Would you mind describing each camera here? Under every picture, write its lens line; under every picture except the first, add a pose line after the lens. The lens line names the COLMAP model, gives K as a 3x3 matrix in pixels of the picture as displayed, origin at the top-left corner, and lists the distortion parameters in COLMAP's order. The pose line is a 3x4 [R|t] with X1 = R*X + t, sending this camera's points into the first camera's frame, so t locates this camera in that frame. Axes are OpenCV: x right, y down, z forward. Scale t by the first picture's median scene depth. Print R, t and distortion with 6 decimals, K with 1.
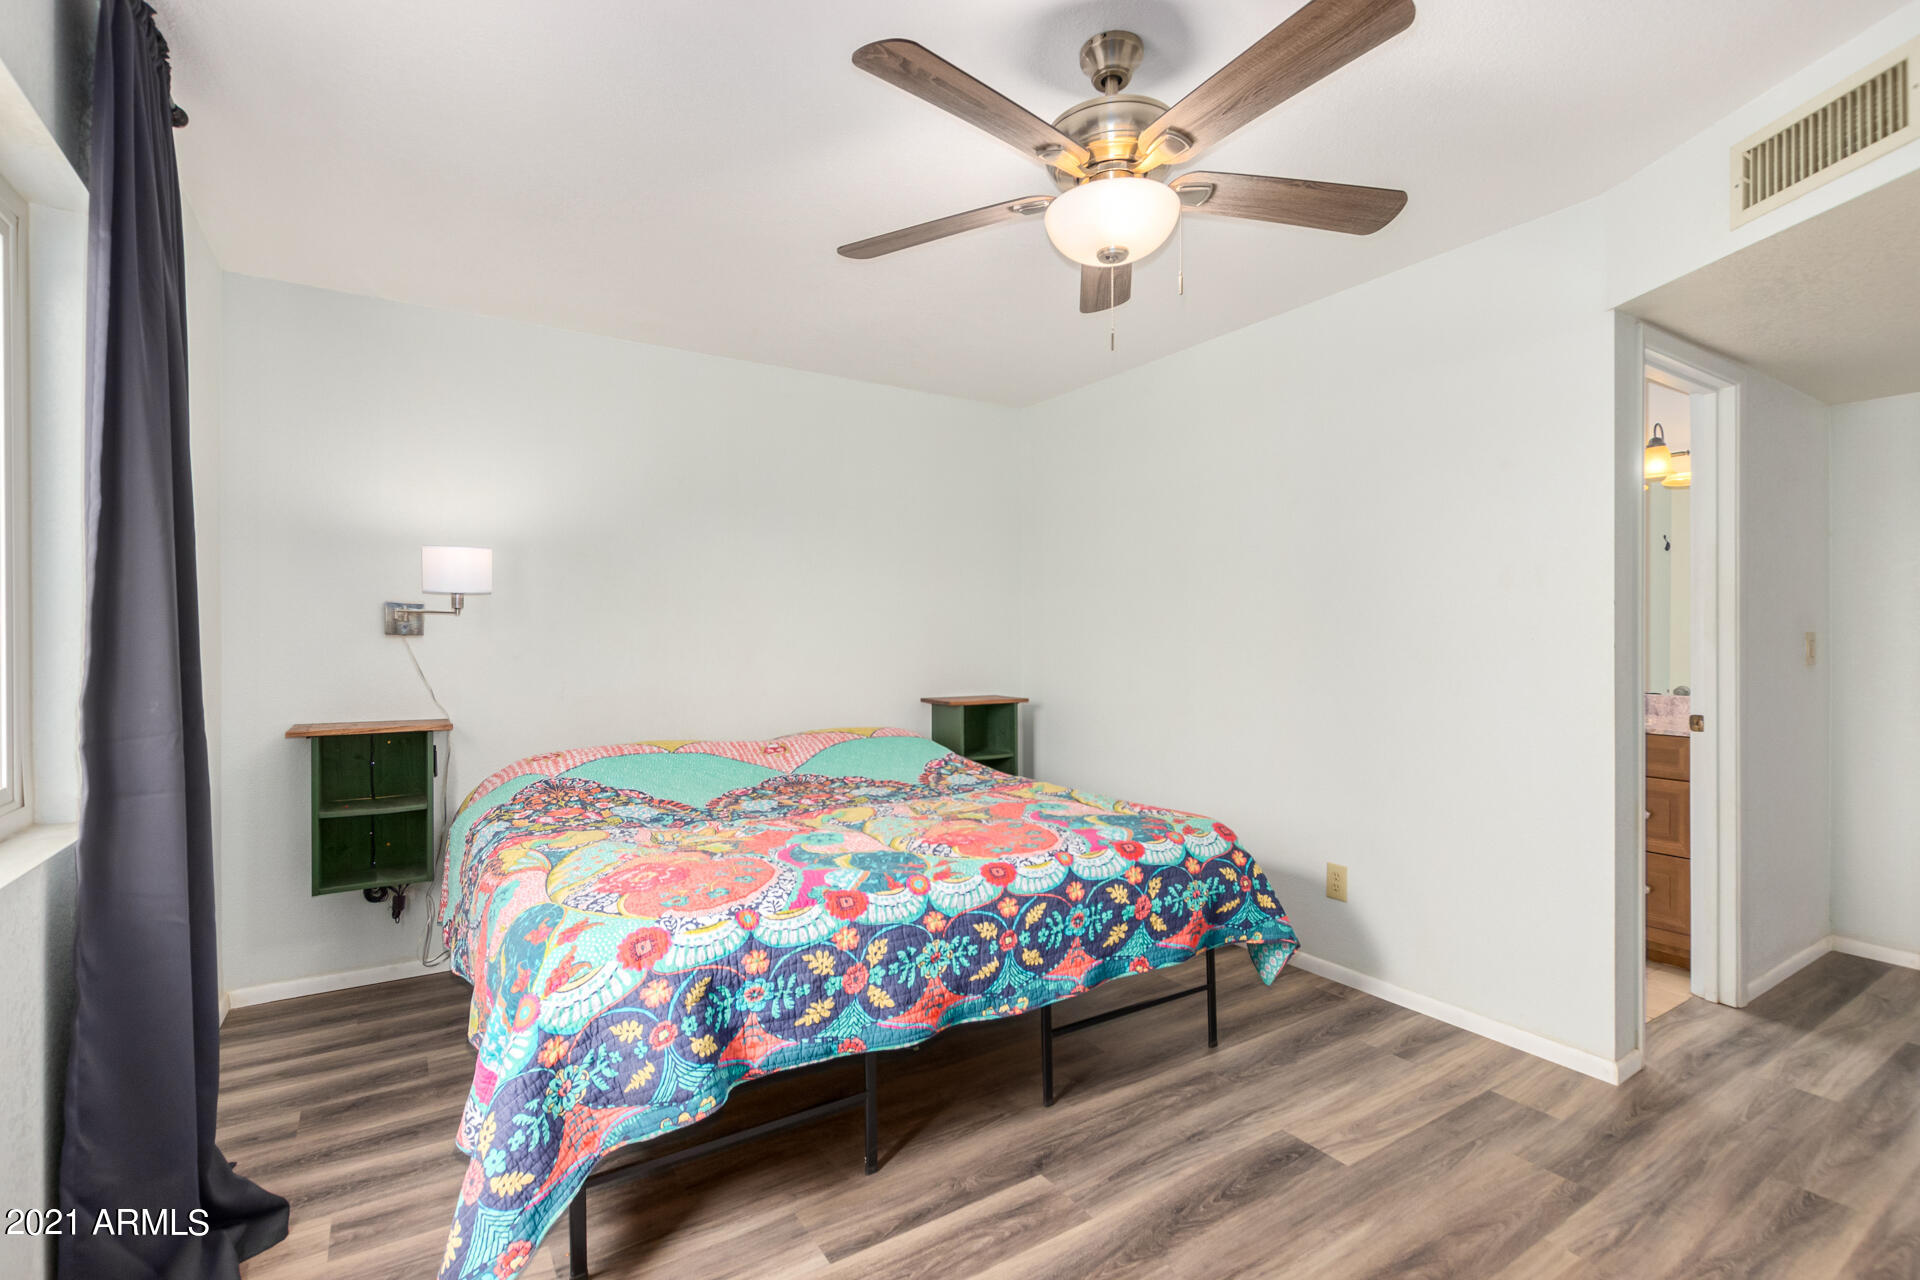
lens RADIAL K [[881.9, 0, 964.7], [0, 881.9, 638.9], [0, 0, 1]] dist [0.002248, -0.000678]
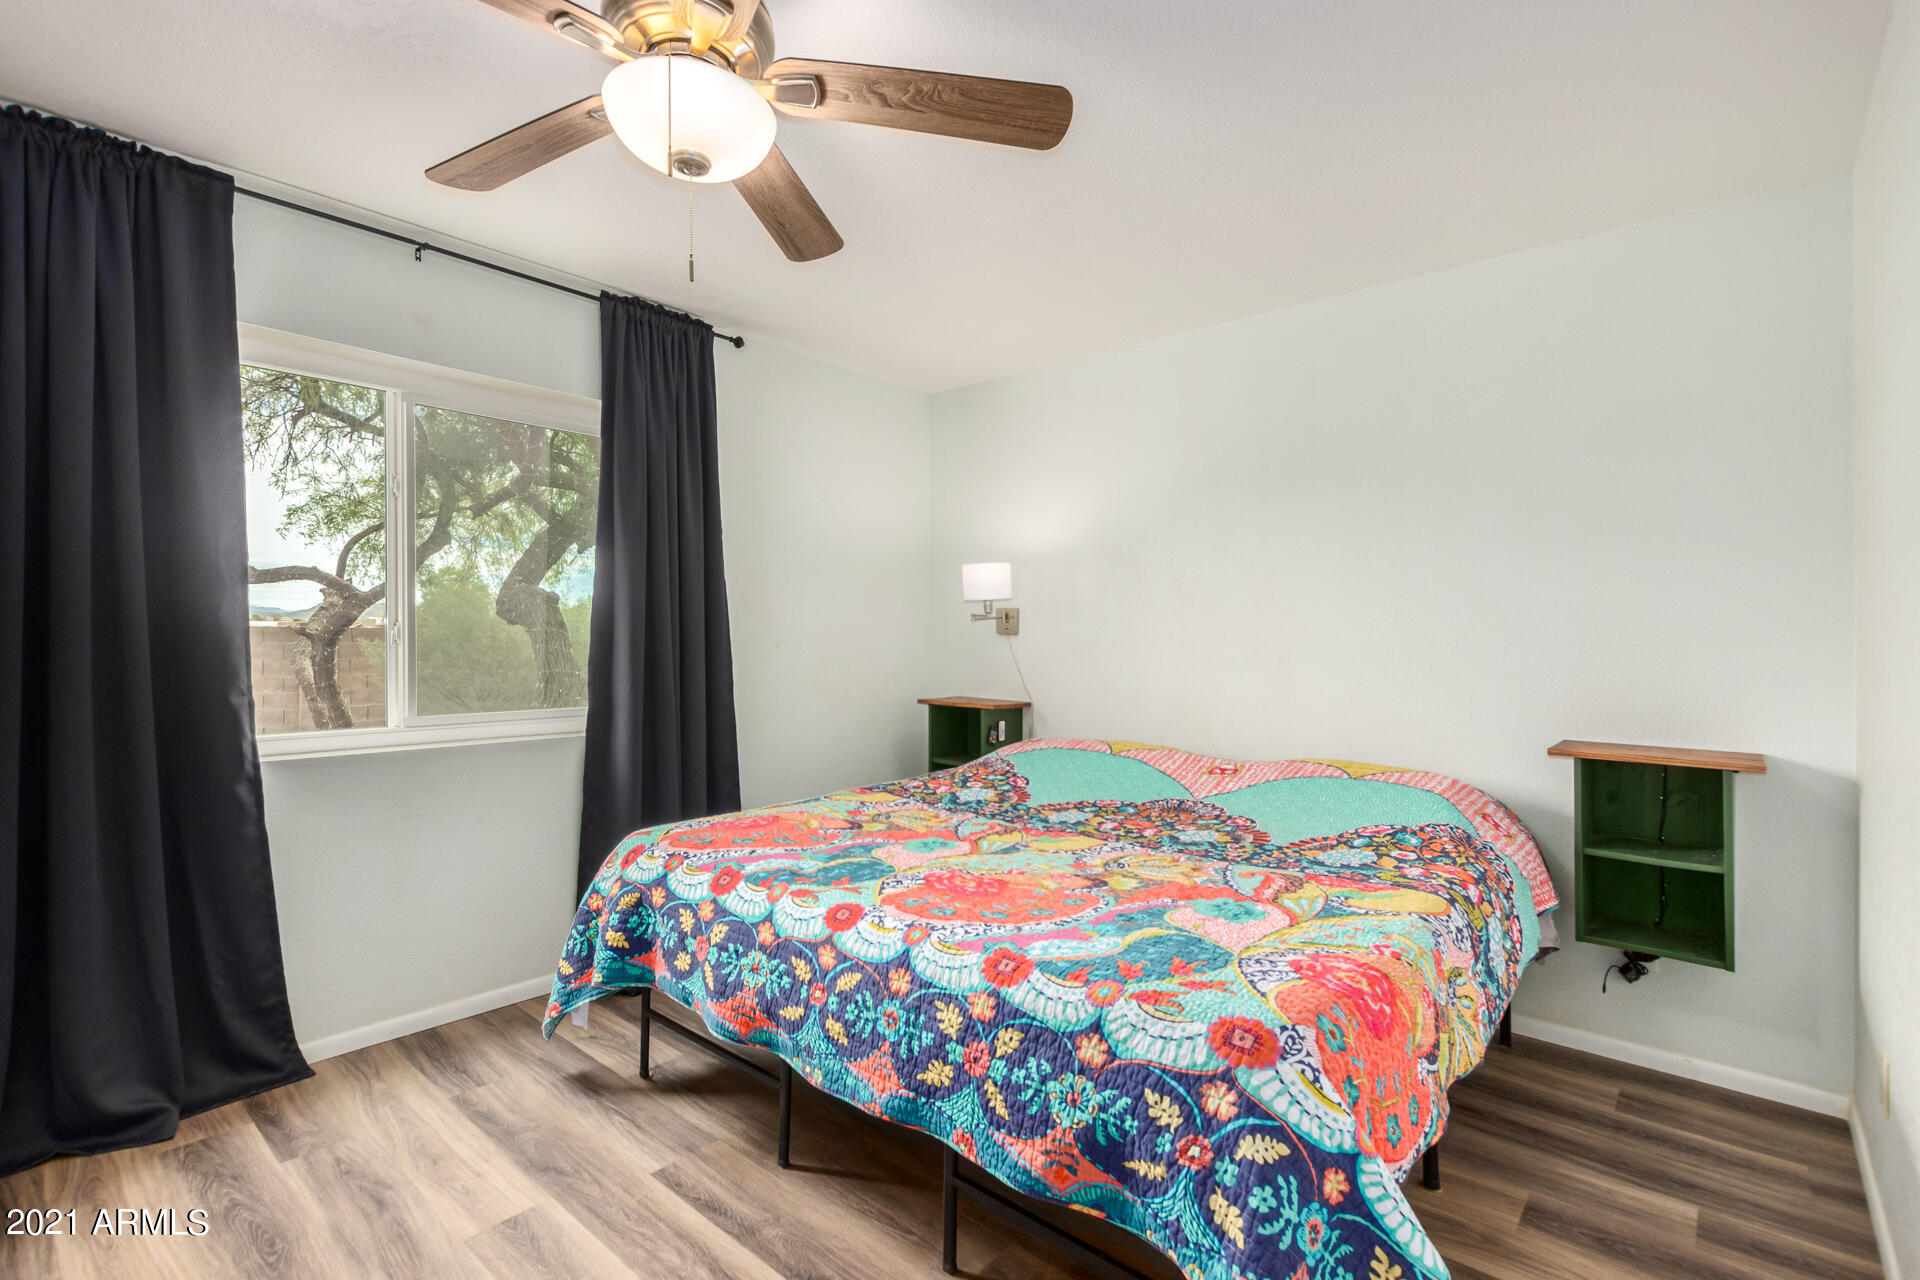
lens RADIAL K [[881.9, 0, 959.4], [0, 881.9, 635.8], [0, 0, 1]] dist [0.002248, -0.000678]
pose [[0.268759, 0.001835, -0.963206, 0.882968], [-0.007154, 0.999974, -0.000091, -0.003062], [0.963181, 0.006915, 0.268765, 0.882241]]
